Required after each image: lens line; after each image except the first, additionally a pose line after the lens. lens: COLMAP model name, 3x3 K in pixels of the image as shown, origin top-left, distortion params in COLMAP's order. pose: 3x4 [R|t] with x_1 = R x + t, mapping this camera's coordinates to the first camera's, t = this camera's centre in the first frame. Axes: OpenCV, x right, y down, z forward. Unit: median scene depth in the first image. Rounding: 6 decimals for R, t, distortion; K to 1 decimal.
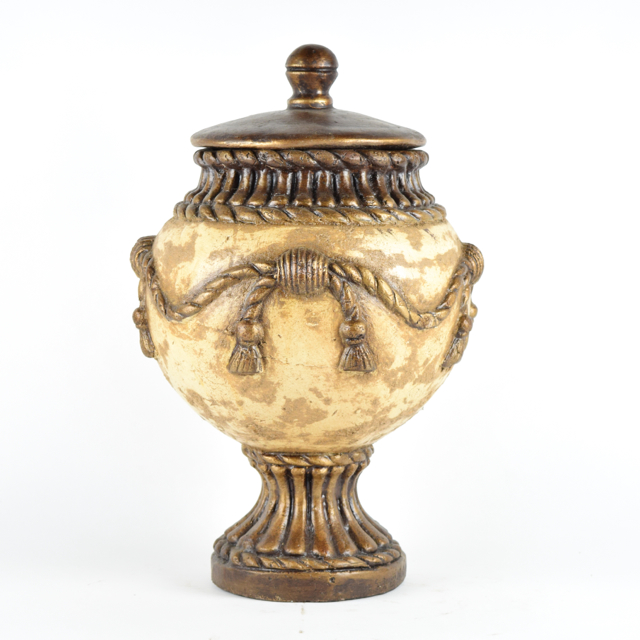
lens RADIAL K [[2123.7, 0, 321.2], [0, 2123.7, 296.7], [0, 0, 1]] dist [-0.004705, 0.000000]
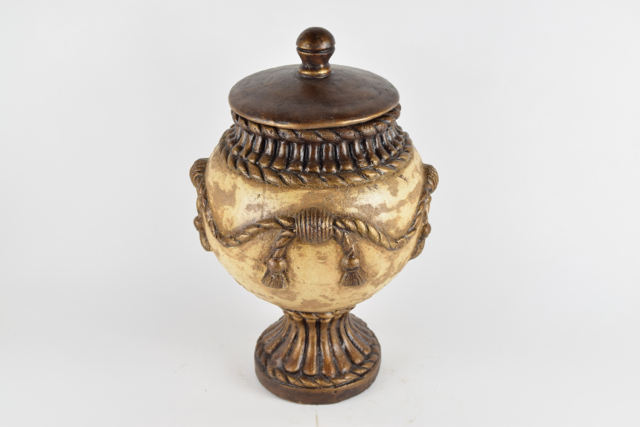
lens RADIAL K [[1020.7, 0, 320.6], [0, 1020.7, 216.1], [0, 0, 1]] dist [-0.081640, 0.000000]
pose [[0.999626, -0.021578, 0.016822, -0.015102], [0.014238, 0.935284, 0.353611, -0.245921], [-0.023364, -0.353239, 0.935241, 0.369172]]
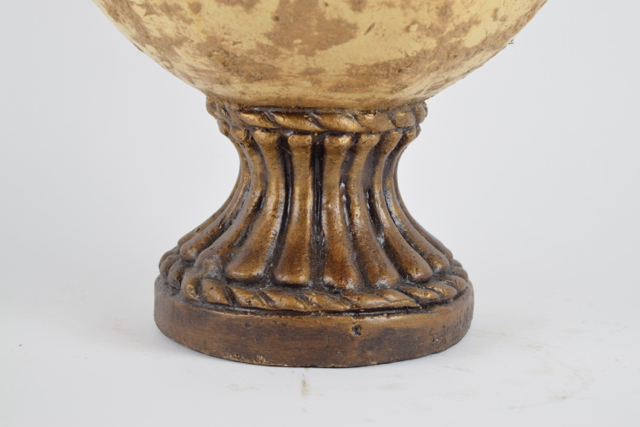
lens RADIAL K [[1435.9, 0, 323.4], [0, 1435.9, 217.7], [0, 0, 1]] dist [0.070109, 0.000000]
pose [[0.999809, 0.018464, 0.006471, -0.006930], [-0.019013, 0.994941, 0.098646, 0.066431], [-0.004617, -0.098750, 0.995102, 0.628254]]
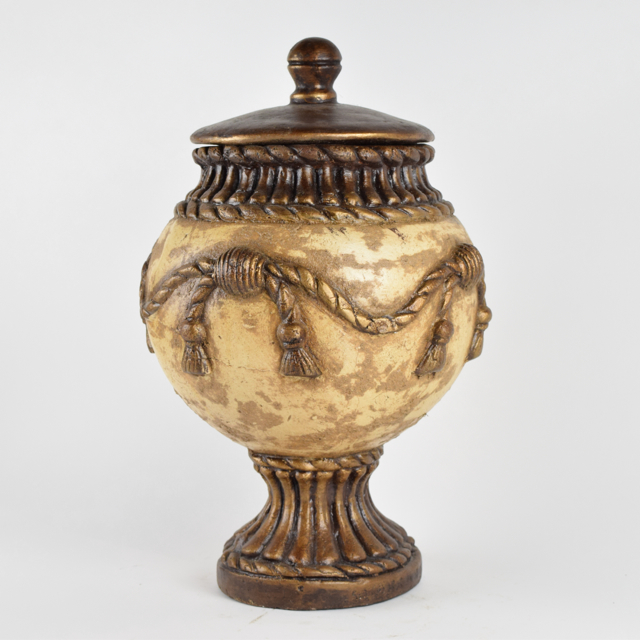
lens RADIAL K [[1679.7, 0, 320.8], [0, 1679.7, 316.5], [0, 0, 1]] dist [0.007843, 0.000000]
pose [[0.929826, 0.028358, -0.366906, 0.296945], [-0.020016, 0.999448, 0.026522, -0.011868], [0.367456, -0.017317, 0.929880, 0.294801]]
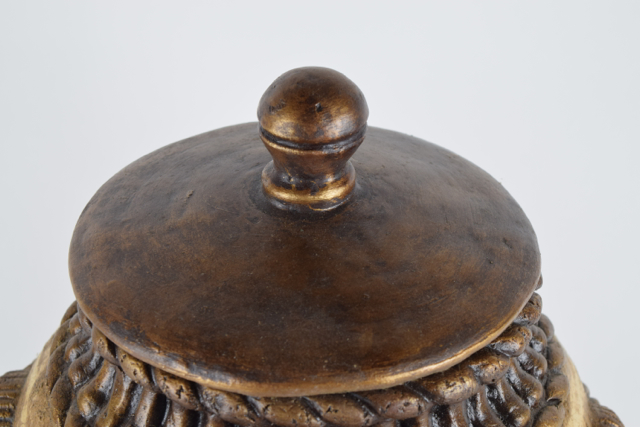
lens RADIAL K [[1435.9, 0, 322.2], [0, 1435.9, 218.5], [0, 0, 1]] dist [0.070109, 0.000000]
pose [[0.999818, -0.003878, 0.018699, -0.008712], [-0.005062, 0.890315, 0.455317, -0.246018], [-0.018414, -0.455329, 0.890133, 0.731207]]
